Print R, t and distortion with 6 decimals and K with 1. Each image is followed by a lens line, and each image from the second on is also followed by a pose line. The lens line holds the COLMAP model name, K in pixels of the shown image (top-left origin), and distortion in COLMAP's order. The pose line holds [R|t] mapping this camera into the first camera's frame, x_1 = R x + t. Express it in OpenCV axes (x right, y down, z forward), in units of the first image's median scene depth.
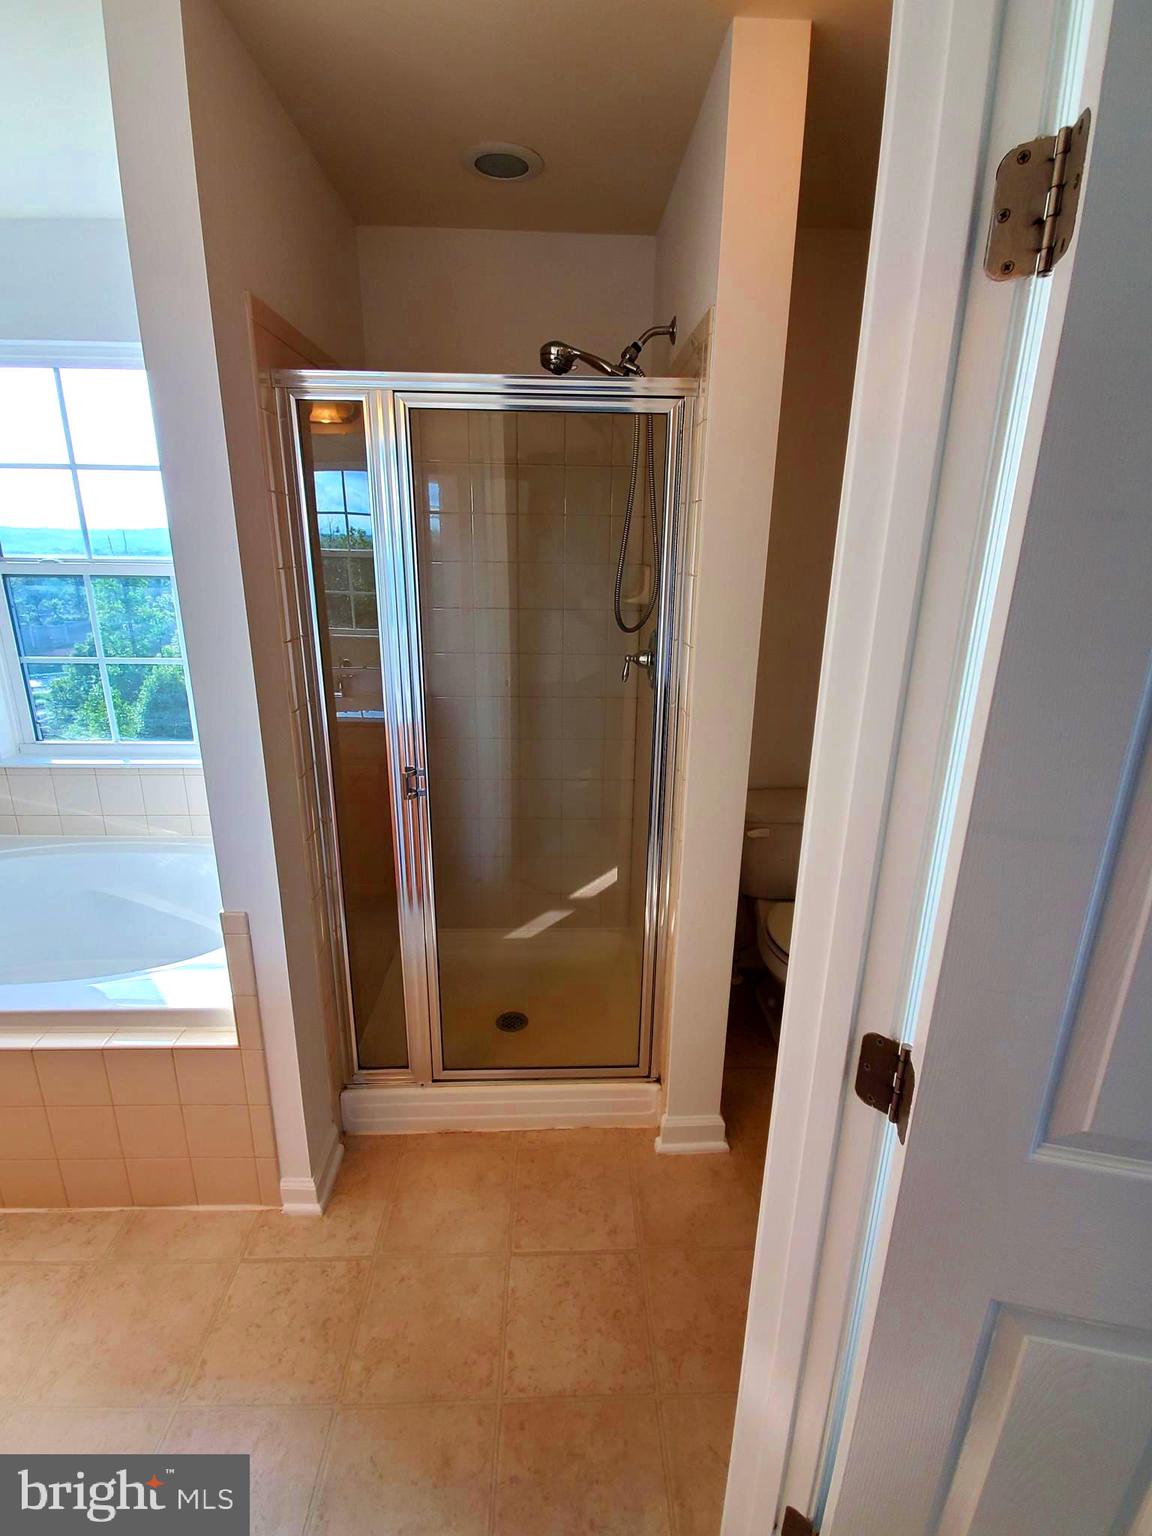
lens RADIAL K [[723.9, 0, 591.0], [0, 723.9, 764.4], [0, 0, 1]] dist [0.002497, -0.012926]
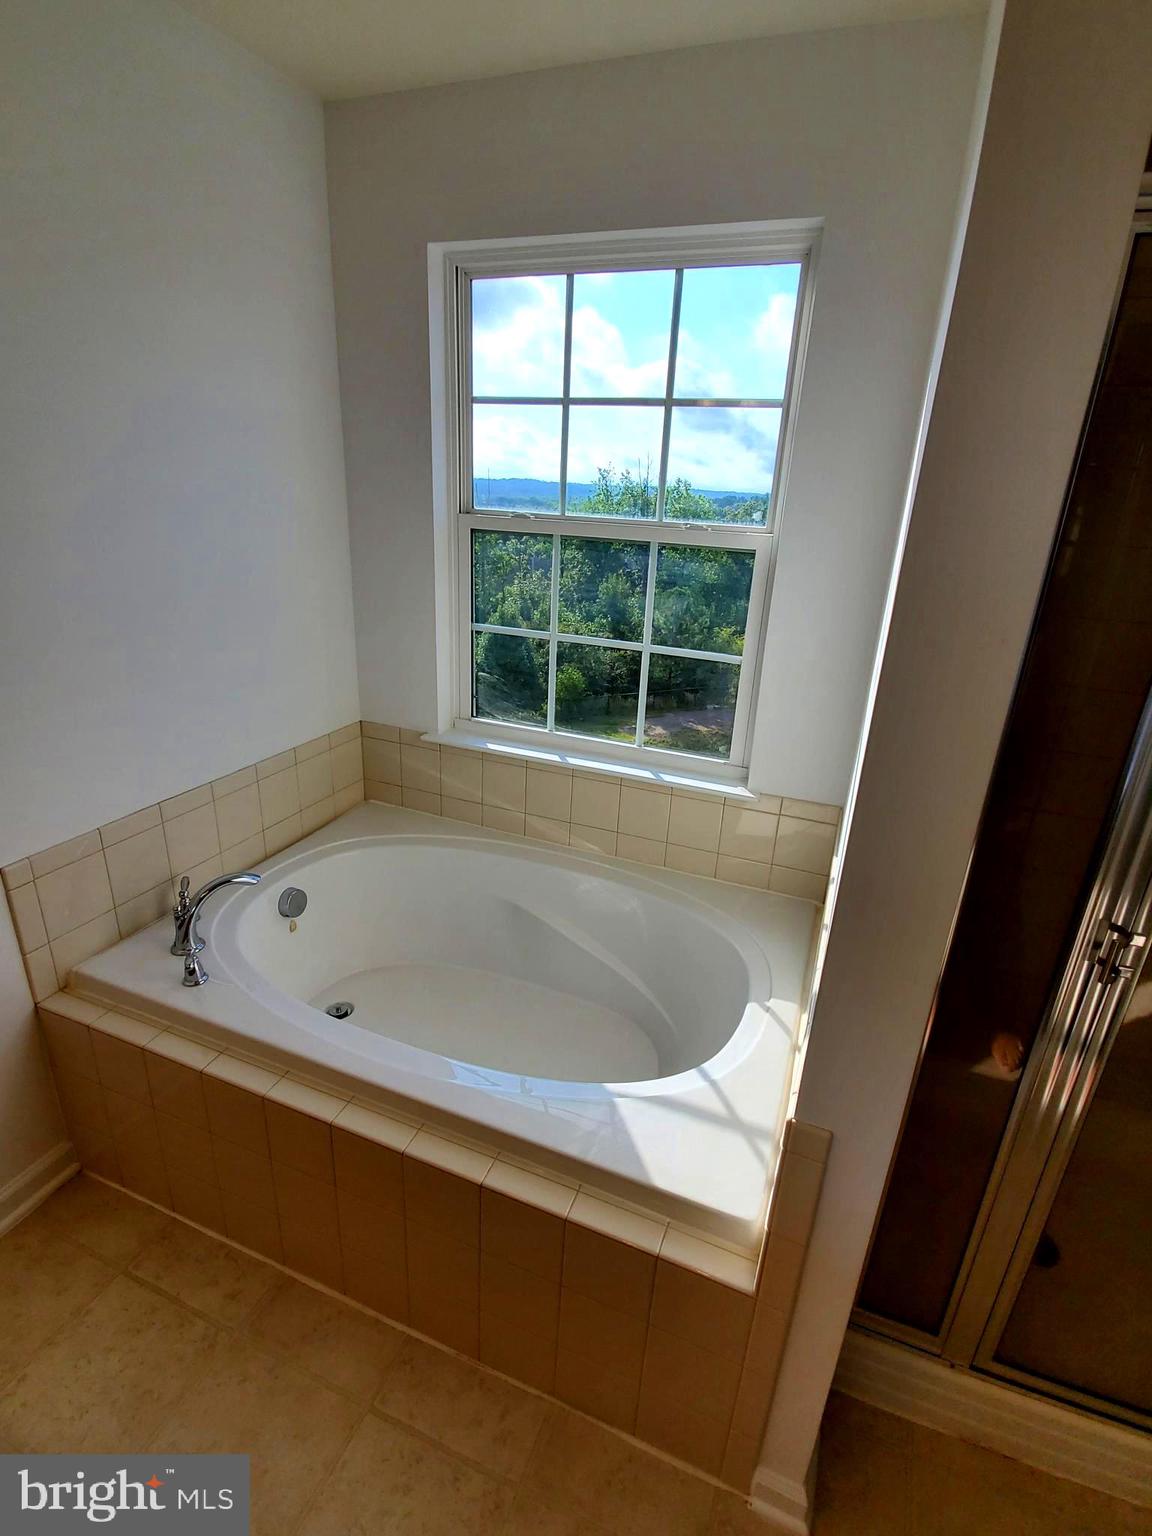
lens RADIAL K [[742.1, 0, 603.1], [0, 742.1, 770.7], [0, 0, 1]] dist [0.014127, -0.015596]
pose [[0.914032, 0.168514, -0.368983, -0.410610], [-0.151073, 0.985605, 0.075893, -0.094990], [0.376460, -0.013625, 0.926333, 0.310922]]
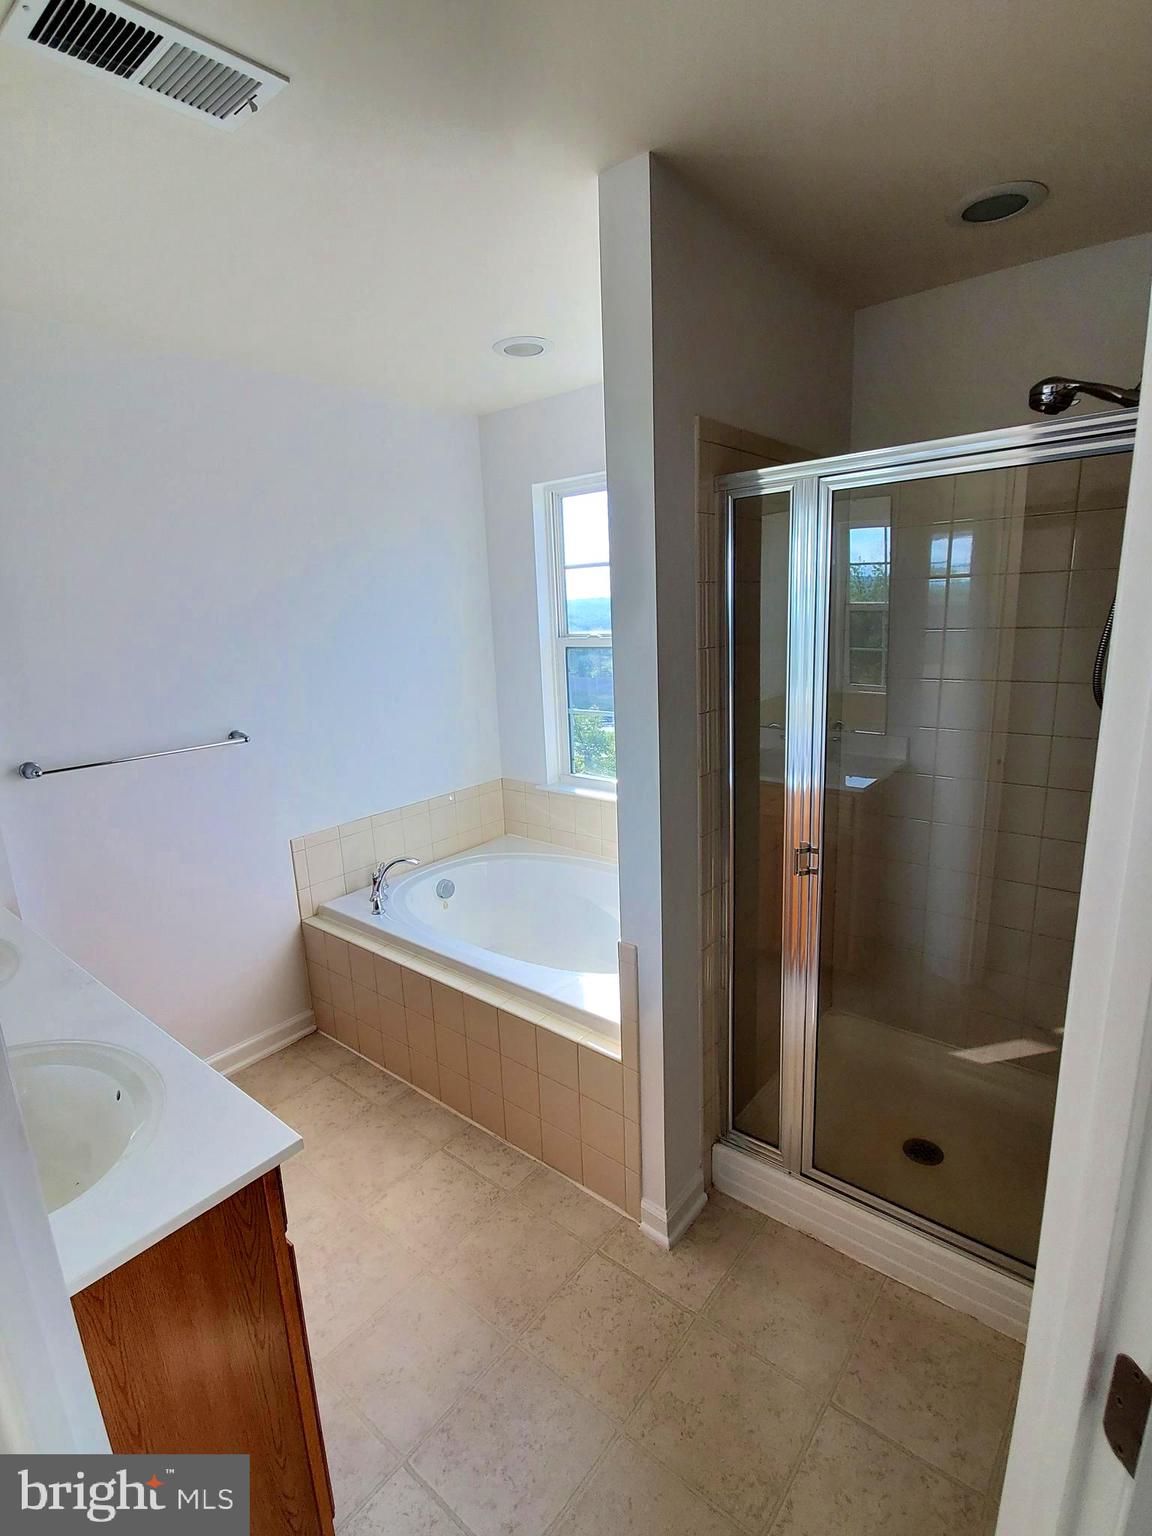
lens RADIAL K [[728.2, 0, 576.0], [0, 728.2, 768.0], [0, 0, 1]] dist [-0.000026, -0.013093]
pose [[0.740743, 0.098479, -0.664531, 0.161570], [-0.144851, 0.989342, -0.014849, -0.036314], [0.655986, 0.107257, 0.747113, 0.043992]]
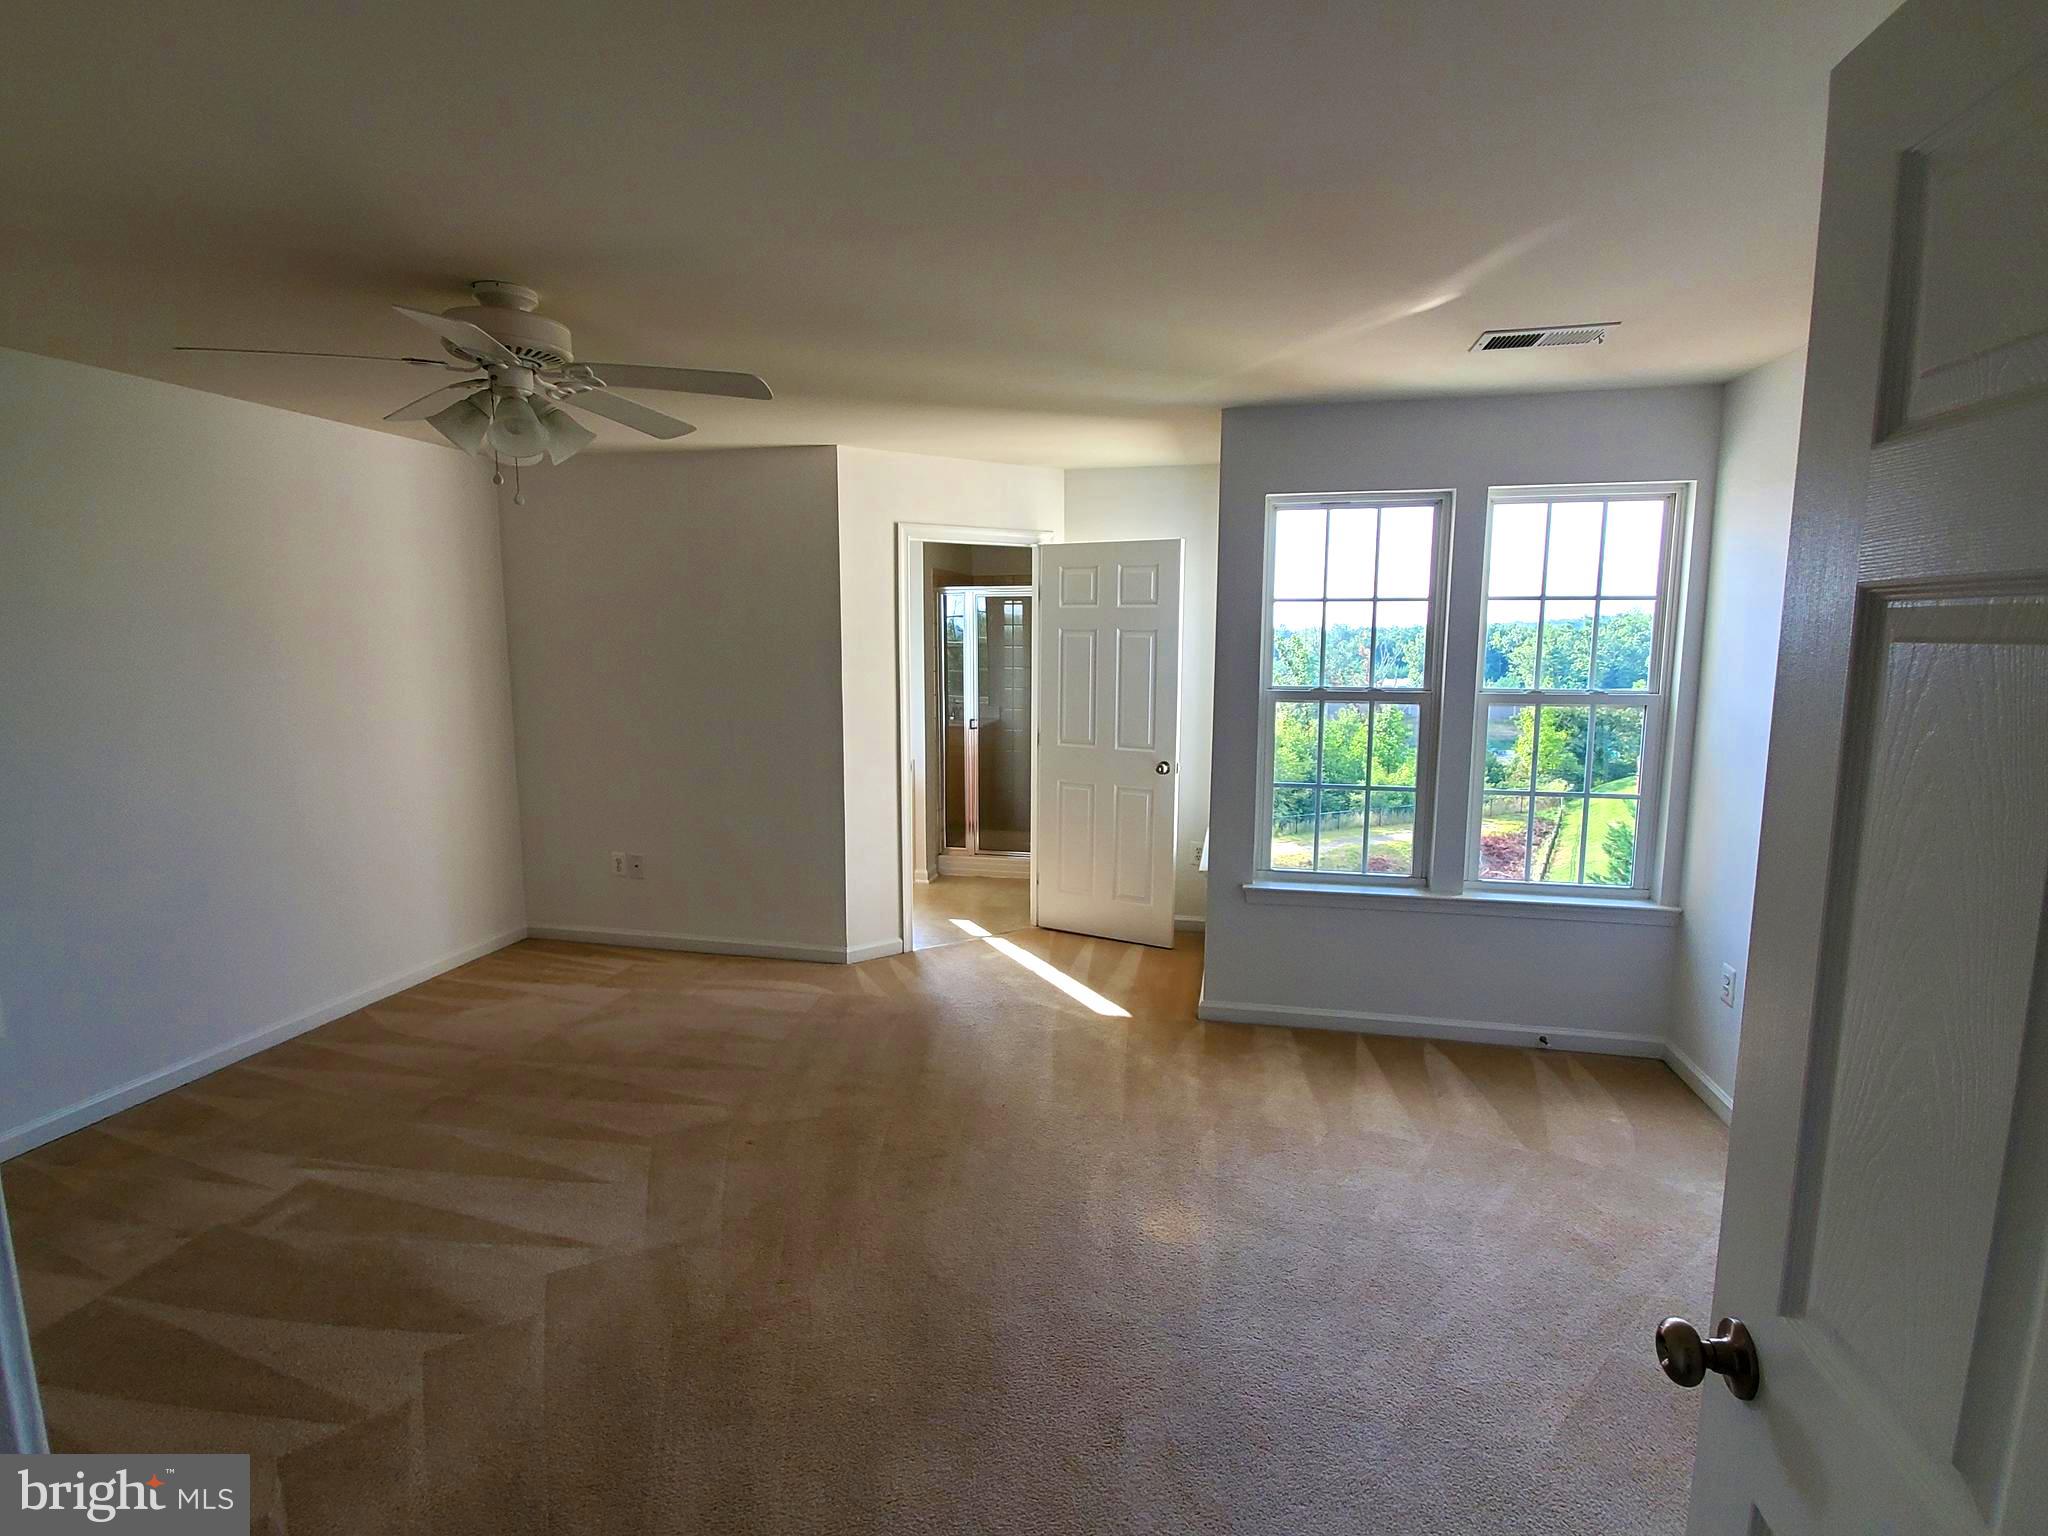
lens RADIAL K [[989.4, 0, 1024.0], [0, 989.4, 768.0], [0, 0, 1]] dist [0.014127, -0.015596]
pose [[0.963995, 0.017532, -0.265341, 0.919779], [-0.061424, 0.985521, -0.158039, 0.751109], [0.258728, 0.168647, 0.951114, -2.435964]]
